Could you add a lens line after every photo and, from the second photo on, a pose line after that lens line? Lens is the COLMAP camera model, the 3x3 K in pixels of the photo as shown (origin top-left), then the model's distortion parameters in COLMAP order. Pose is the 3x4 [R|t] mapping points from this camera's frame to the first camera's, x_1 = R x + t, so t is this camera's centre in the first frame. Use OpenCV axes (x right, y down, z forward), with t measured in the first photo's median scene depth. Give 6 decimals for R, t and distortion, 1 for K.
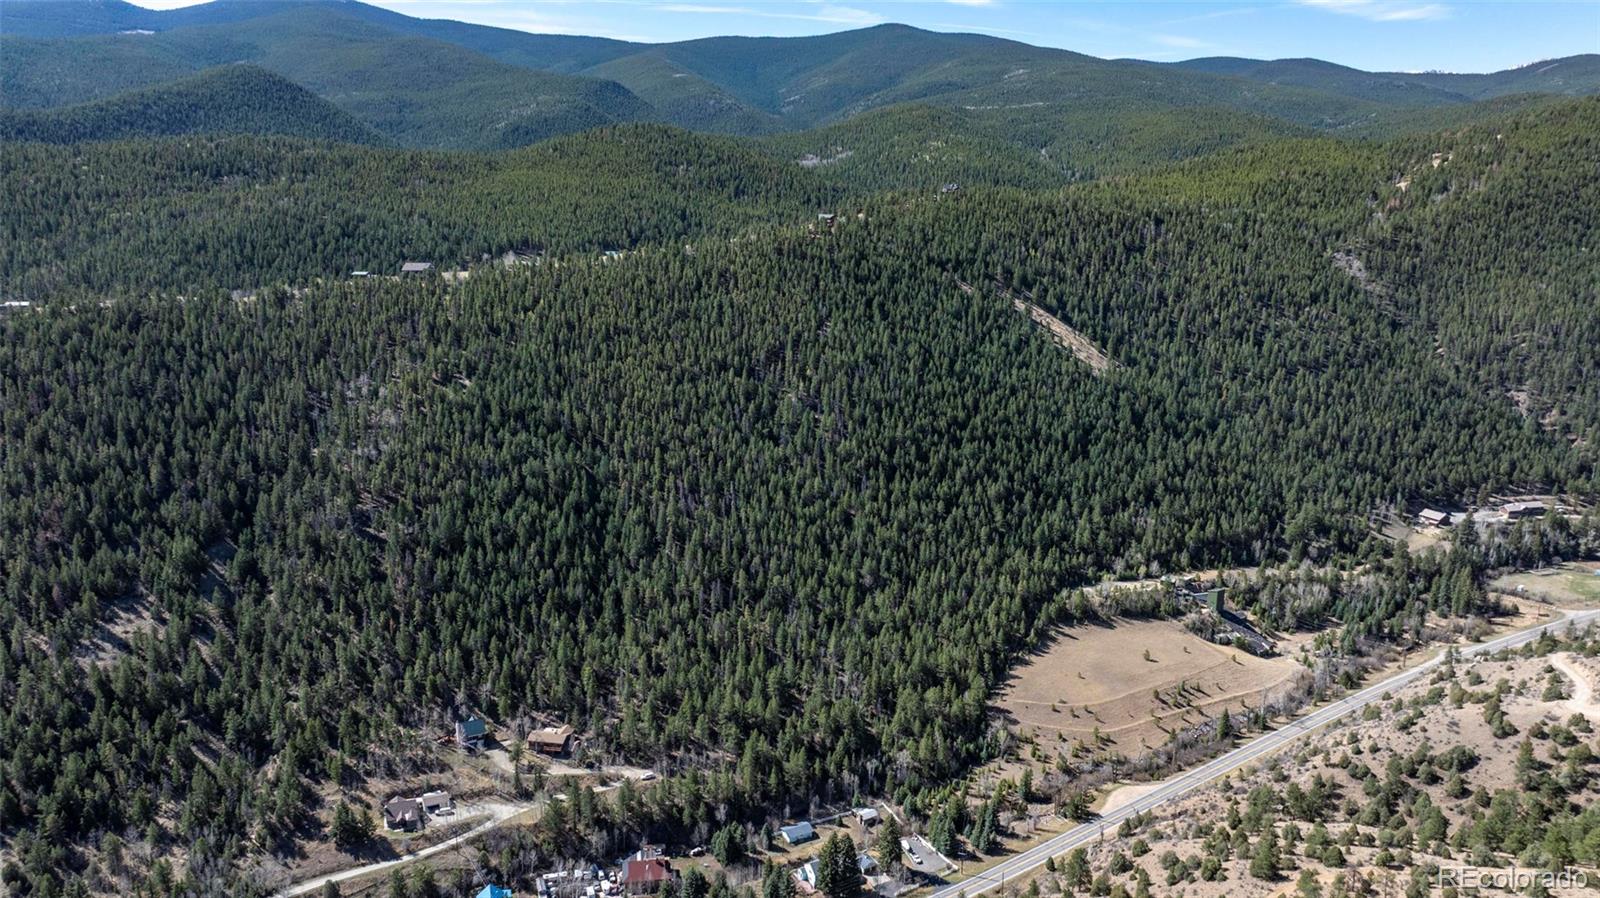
lens RADIAL K [[1126.4, 0, 804.7], [0, 1126.4, 443.2], [0, 0, 1]] dist [-0.027662, 0.021012]
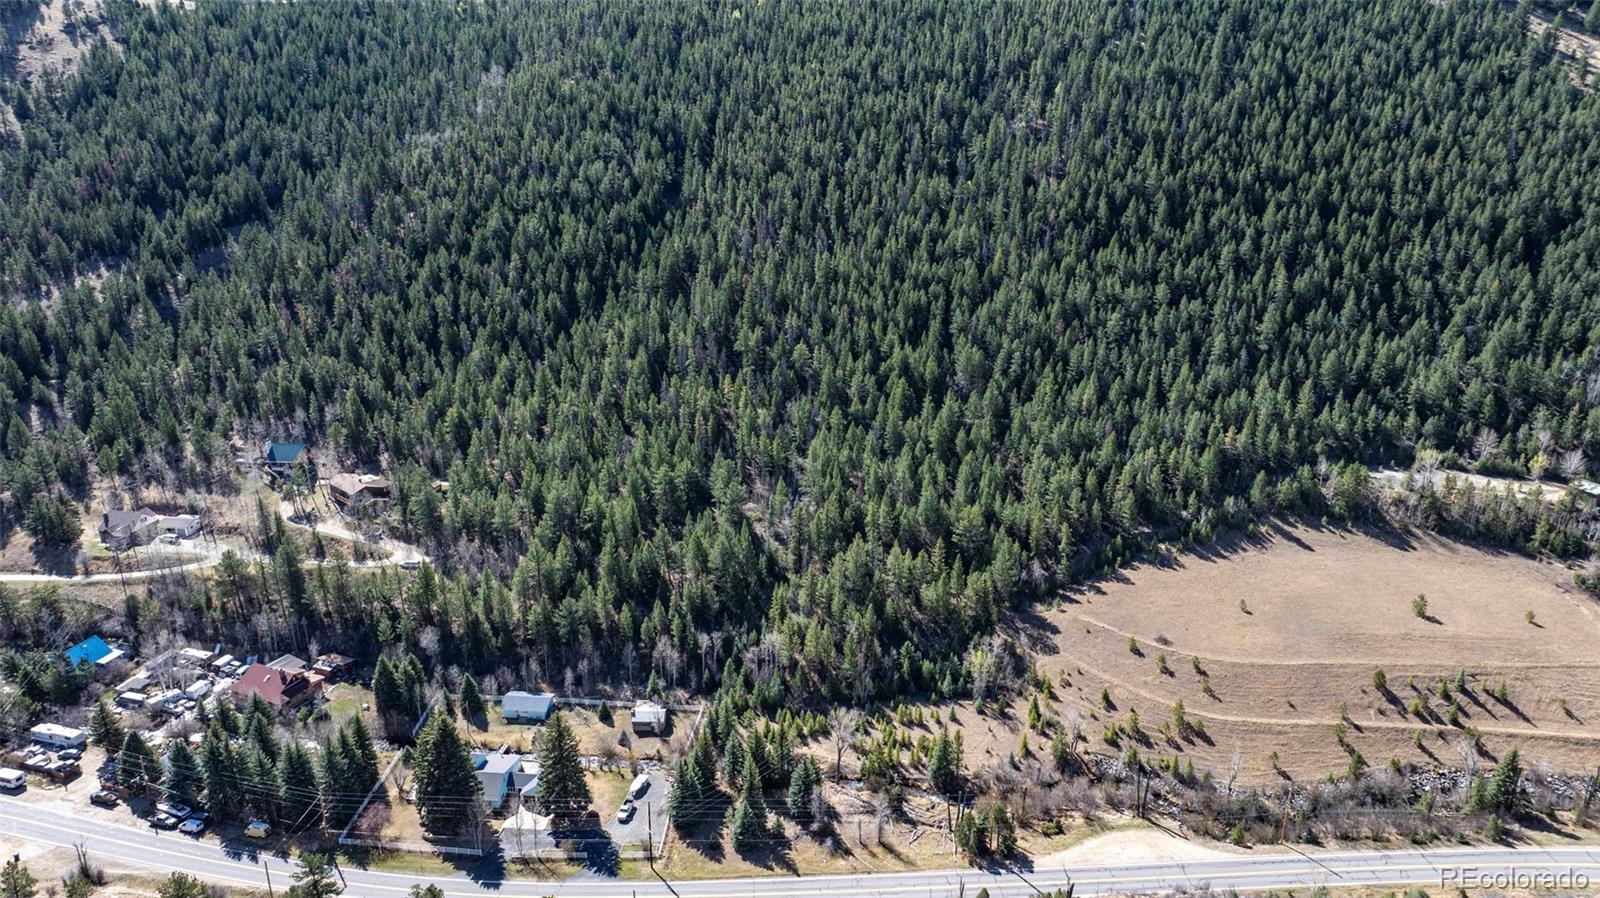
lens RADIAL K [[1126.4, 0, 806.4], [0, 1126.4, 440.6], [0, 0, 1]] dist [-0.027662, 0.021012]
pose [[0.842782, 0.172999, -0.509695, 0.267988], [-0.121372, 0.983633, 0.133173, 0.073885], [0.524392, -0.050373, 0.849986, 0.386728]]
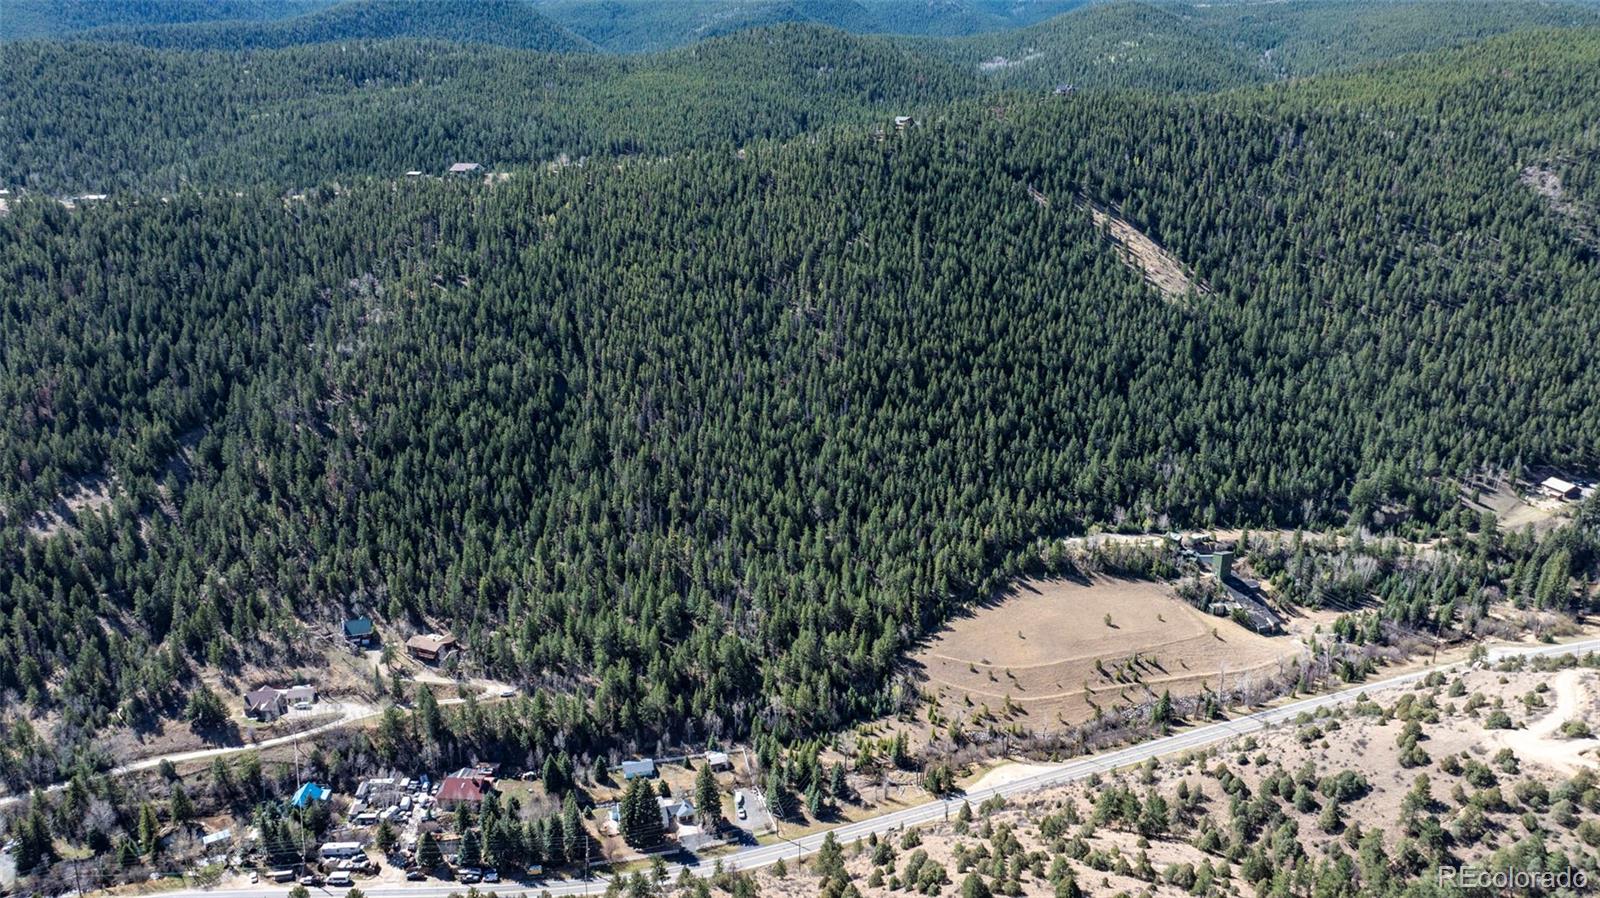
lens RADIAL K [[1126.4, 0, 805.0], [0, 1126.4, 441.0], [0, 0, 1]] dist [-0.027662, 0.021012]
pose [[0.975811, 0.064117, -0.209002, 0.210737], [-0.048298, 0.995629, 0.079939, -0.009238], [0.213214, -0.067912, 0.974643, 0.079958]]
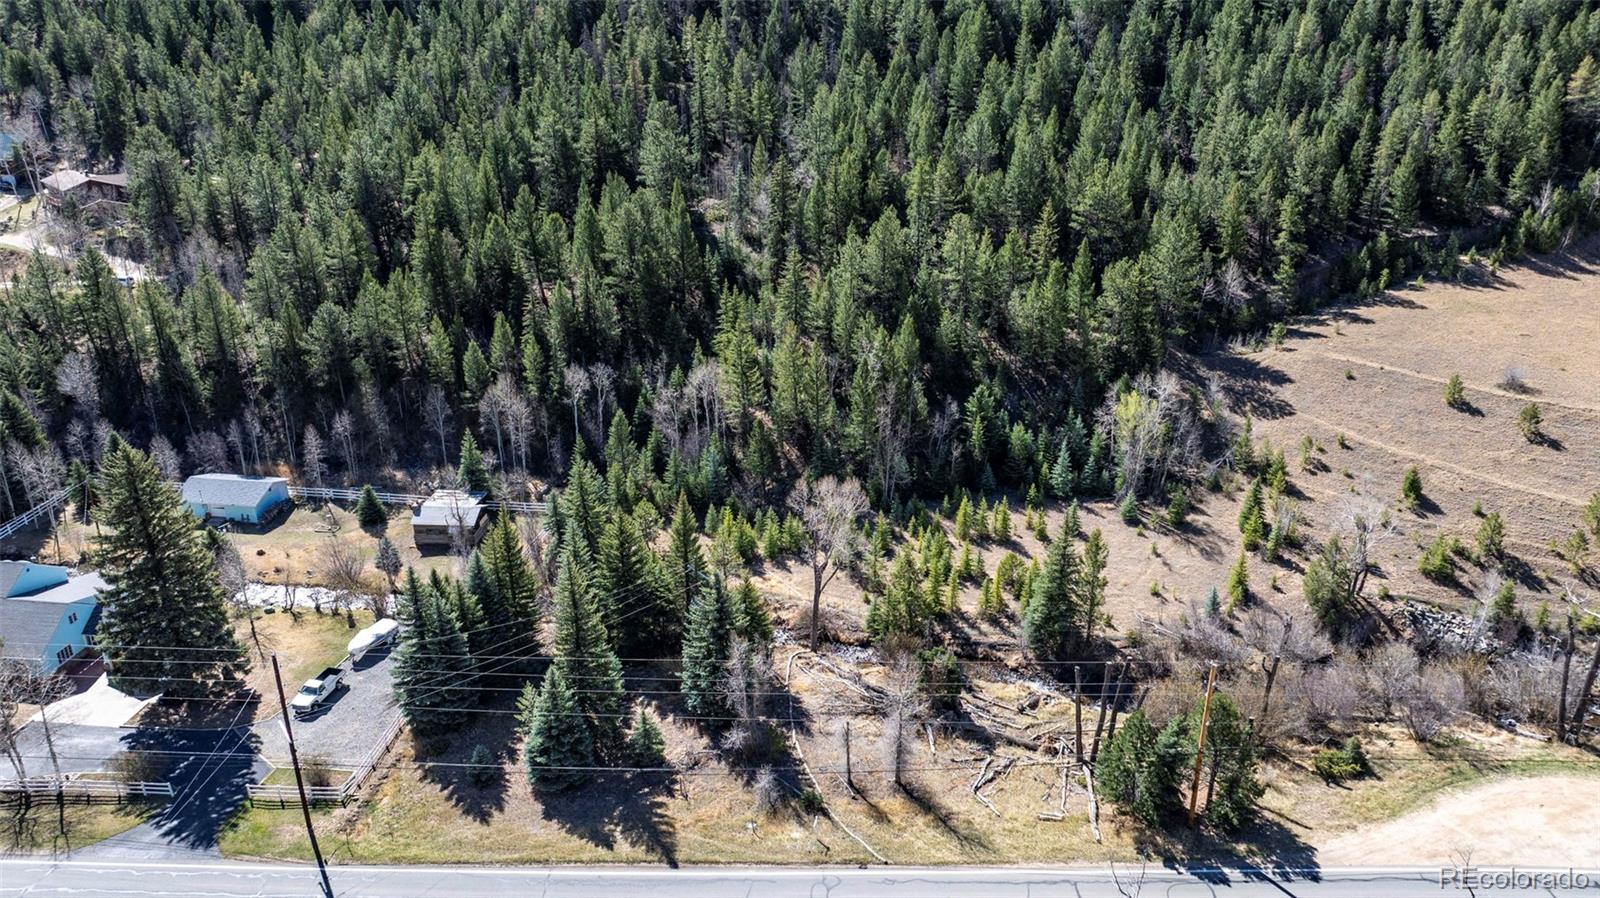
lens RADIAL K [[1126.4, 0, 809.6], [0, 1126.4, 484.1], [0, 0, 1]] dist [-0.027662, 0.021012]
pose [[0.807176, 0.234650, -0.541670, 0.192121], [-0.122759, 0.964264, 0.234787, 0.168919], [0.577406, -0.123020, 0.807136, 0.566448]]
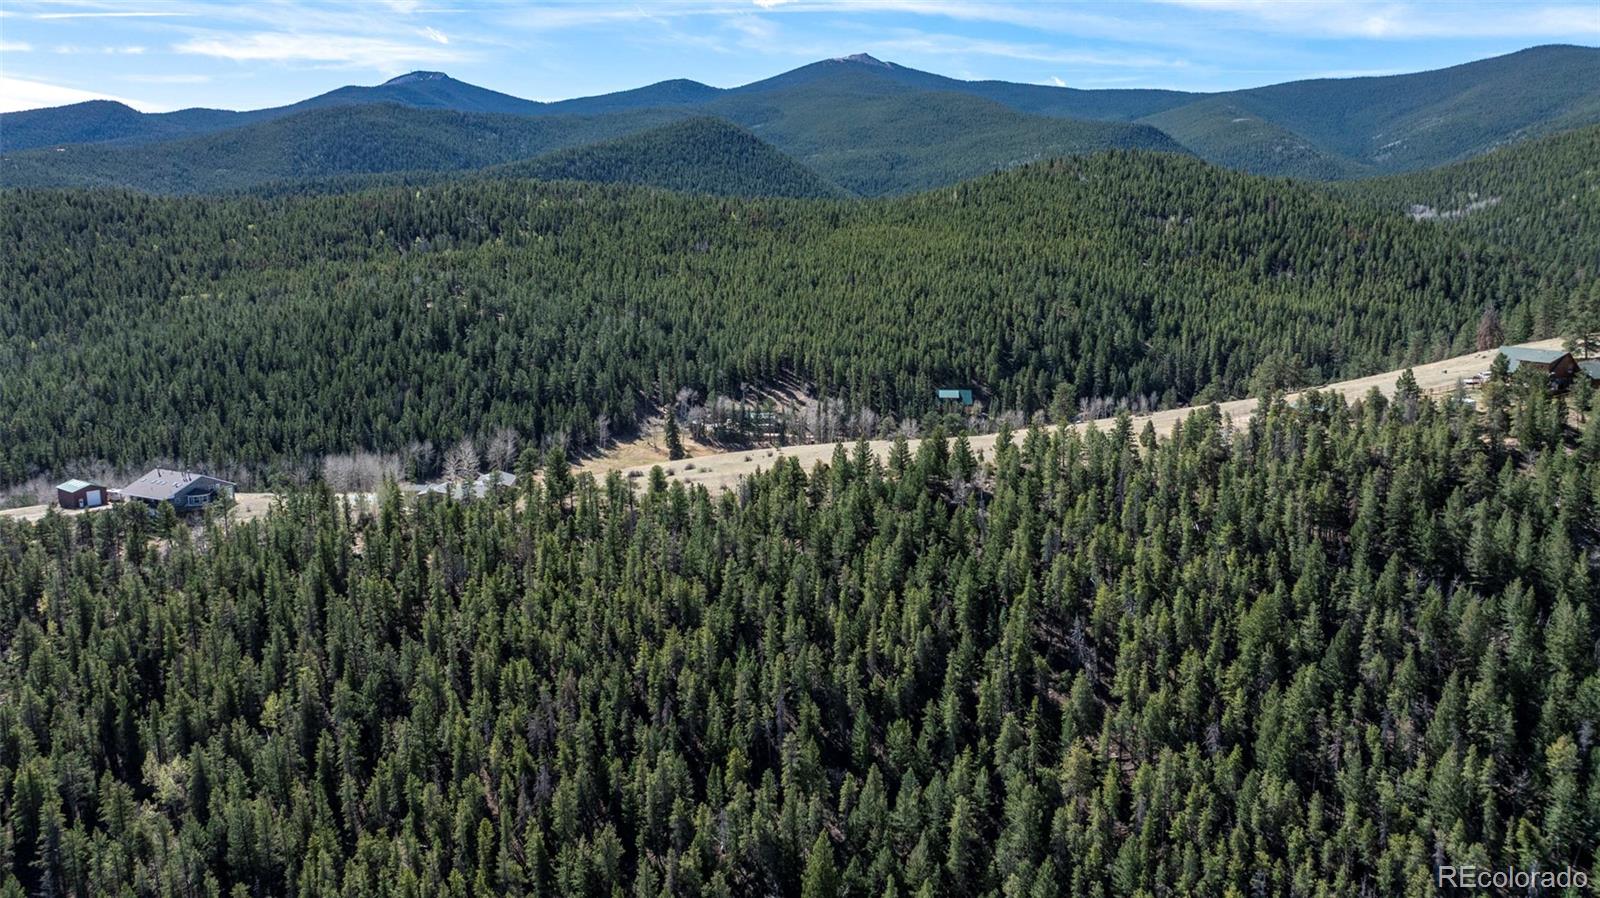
lens RADIAL K [[1126.4, 0, 808.2], [0, 1126.4, 448.4], [0, 0, 1]] dist [-0.027662, 0.021012]
pose [[0.888228, 0.076473, -0.452993, -0.019005], [-0.100450, 0.994517, -0.029070, -0.210686], [0.448287, 0.071324, 0.891040, 0.926608]]
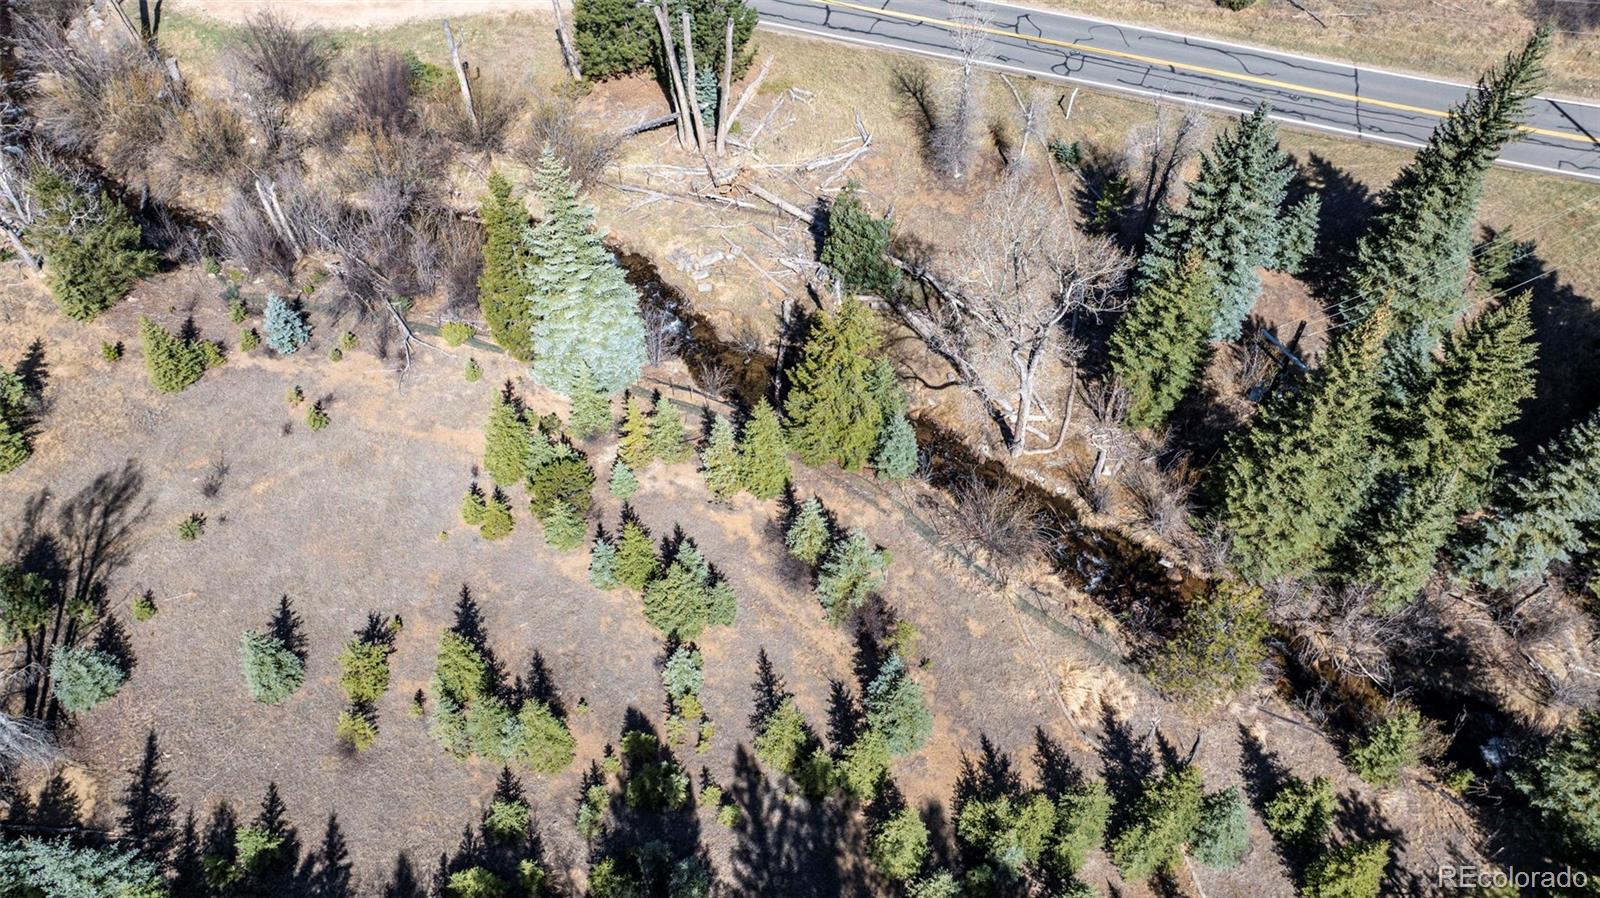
lens RADIAL K [[1126.4, 0, 809.7], [0, 1126.4, 441.5], [0, 0, 1]] dist [-0.027662, 0.021012]
pose [[-0.648035, -0.601070, 0.467724, 0.082798], [0.158437, 0.494297, 0.854733, 0.152975], [-0.744949, 0.628002, -0.225090, 0.722939]]
